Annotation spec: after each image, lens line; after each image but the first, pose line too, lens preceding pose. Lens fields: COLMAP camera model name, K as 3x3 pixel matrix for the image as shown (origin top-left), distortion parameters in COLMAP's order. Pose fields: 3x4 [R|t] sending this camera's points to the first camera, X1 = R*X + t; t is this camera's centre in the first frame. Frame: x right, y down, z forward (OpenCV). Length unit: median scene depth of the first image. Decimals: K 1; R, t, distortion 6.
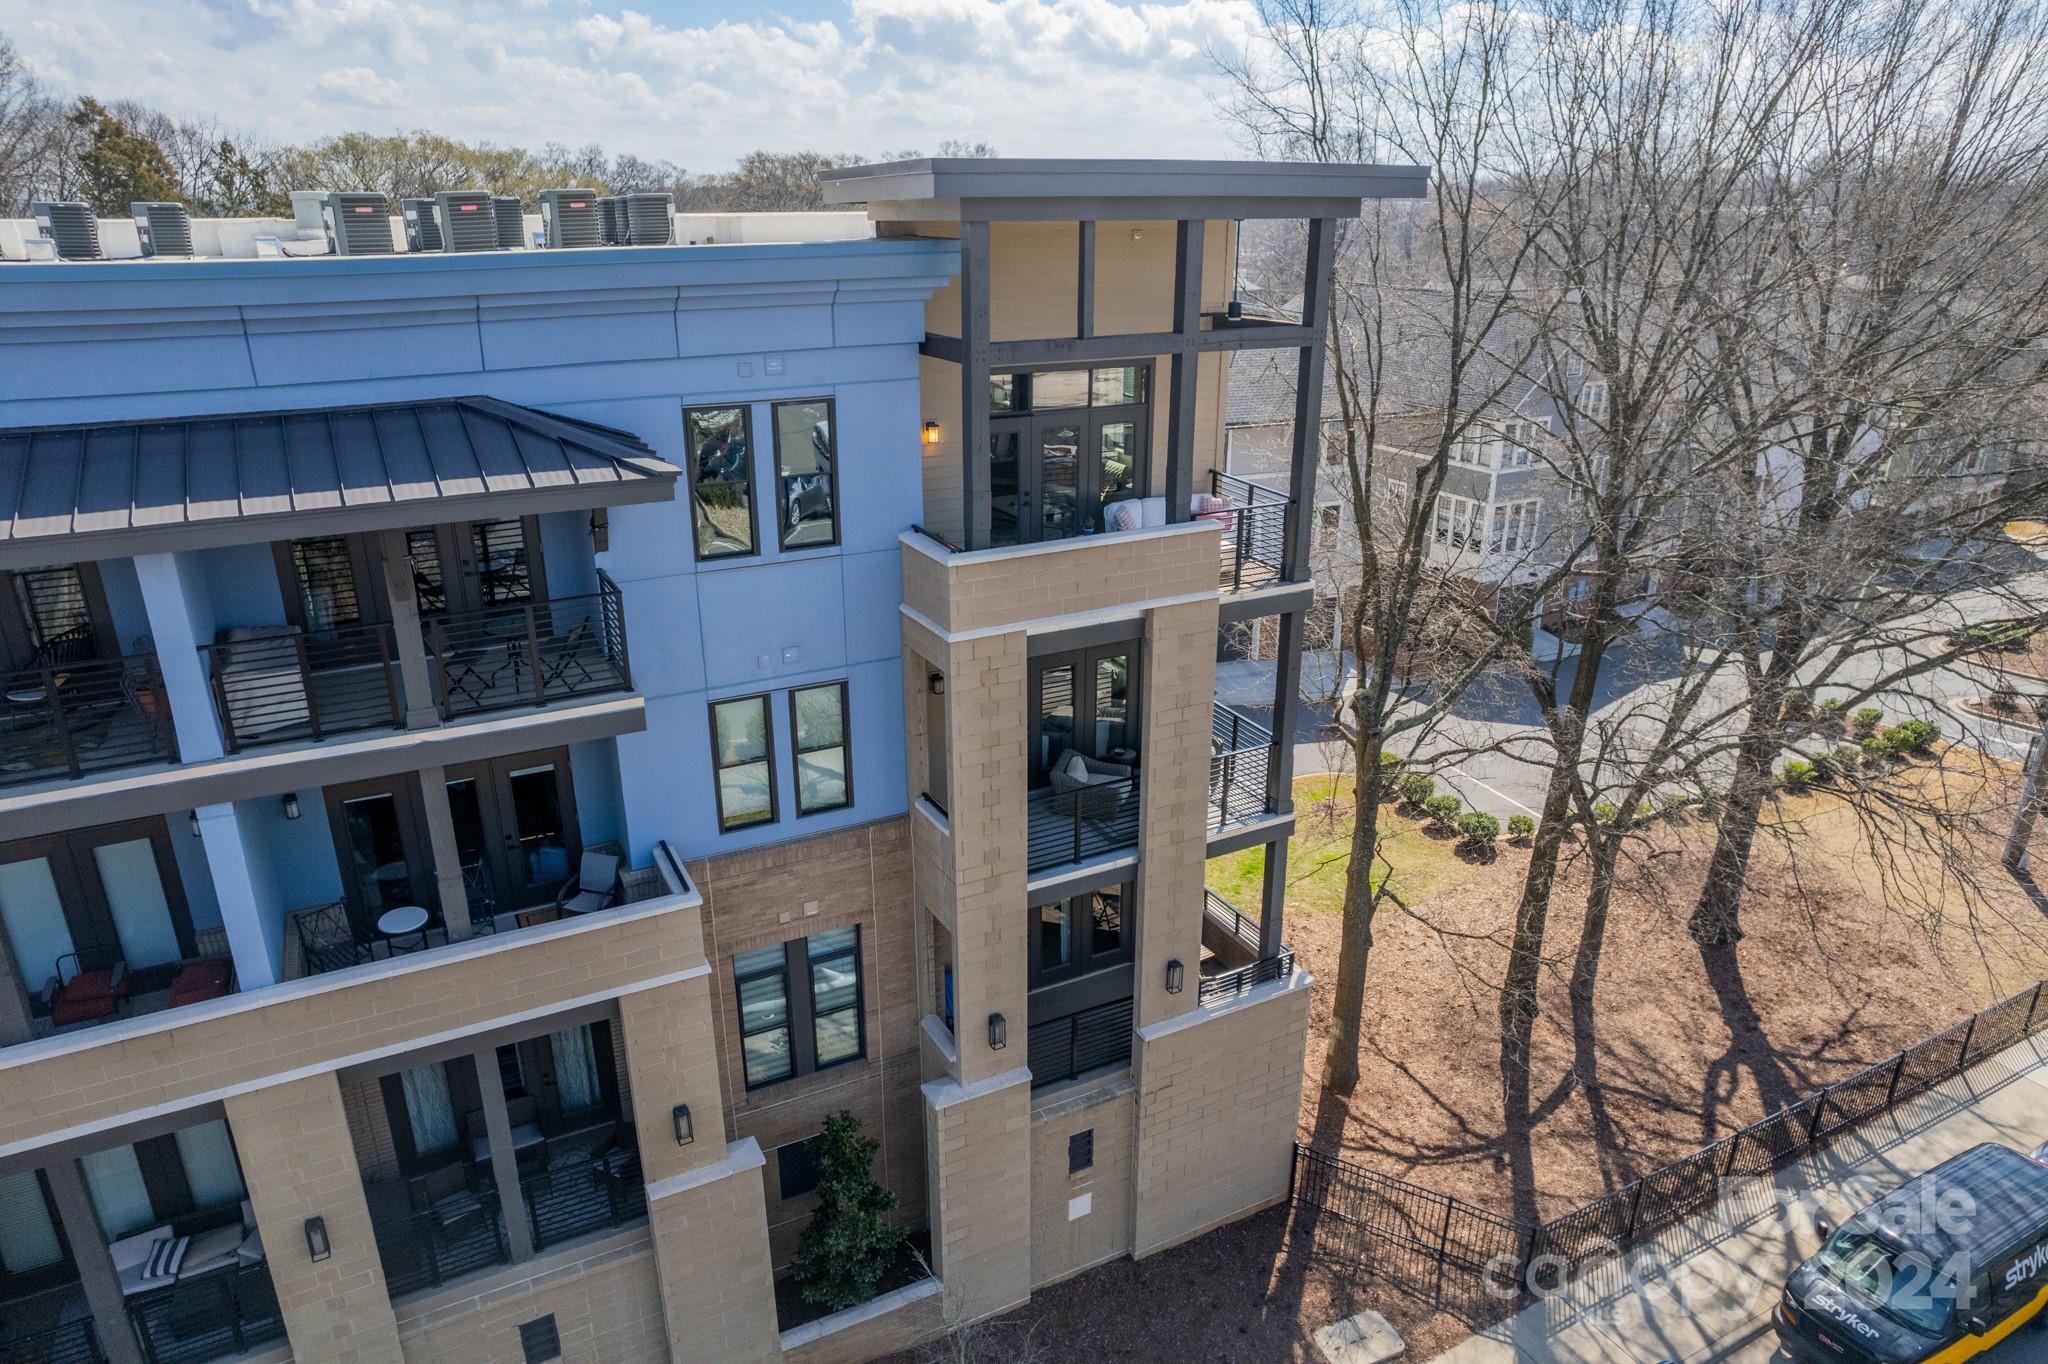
lens RADIAL K [[1314.1, 0, 1024.0], [0, 1314.1, 682.0], [0, 0, 1]] dist [-0.052574, -0.003148]
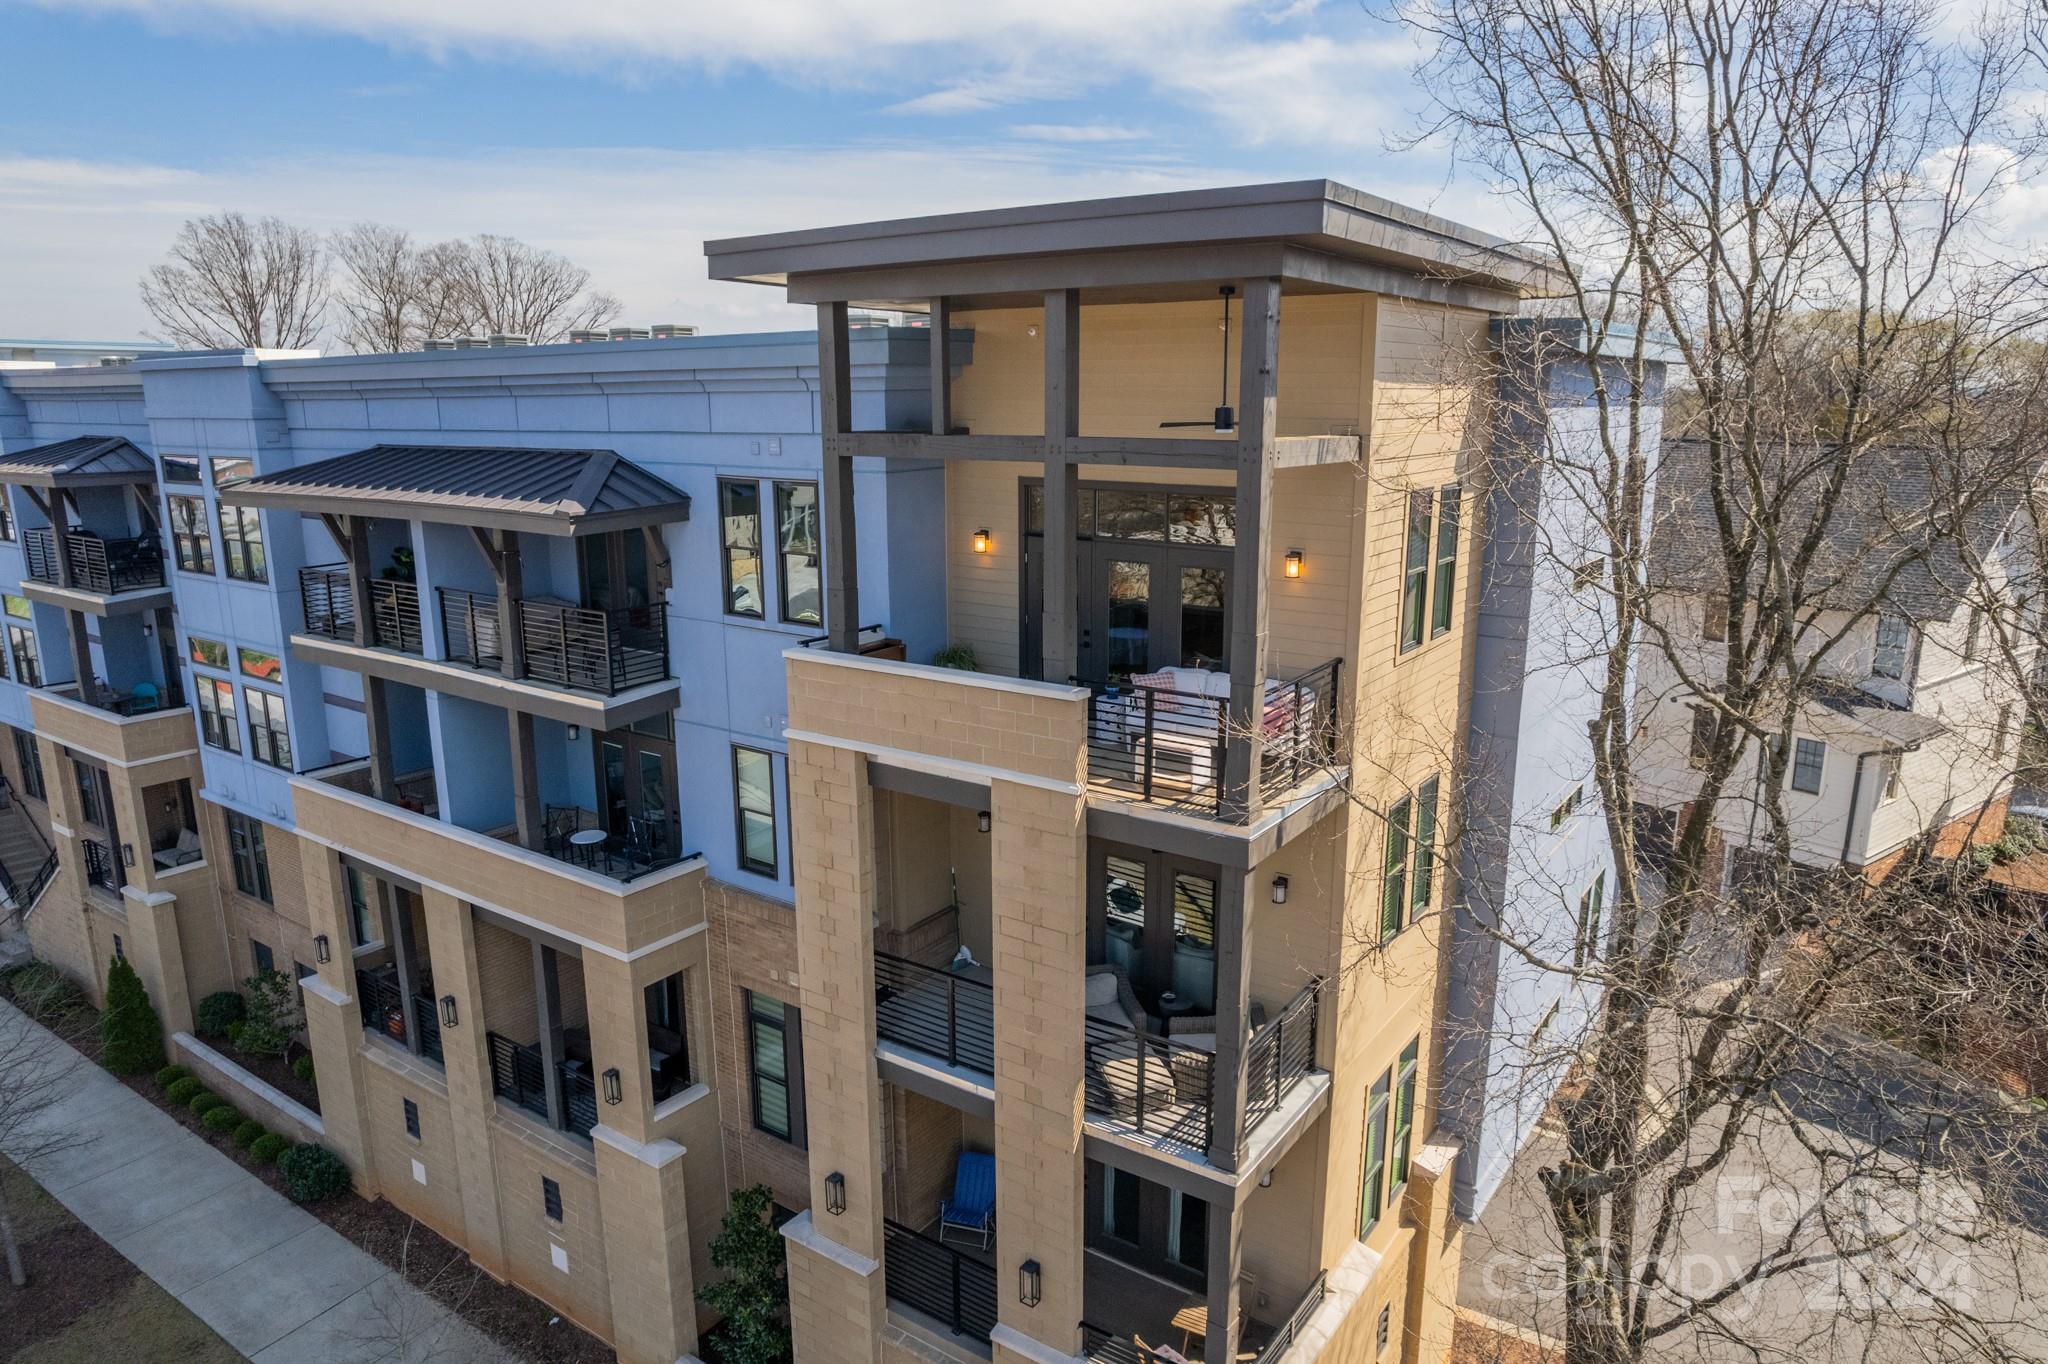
lens RADIAL K [[1314.1, 0, 1024.0], [0, 1314.1, 682.0], [0, 0, 1]] dist [-0.052574, -0.003148]
pose [[0.464248, 0.204838, -0.861693, 0.841971], [-0.304326, 0.950548, 0.062001, -0.183404], [0.831781, 0.233451, 0.503628, 0.662188]]
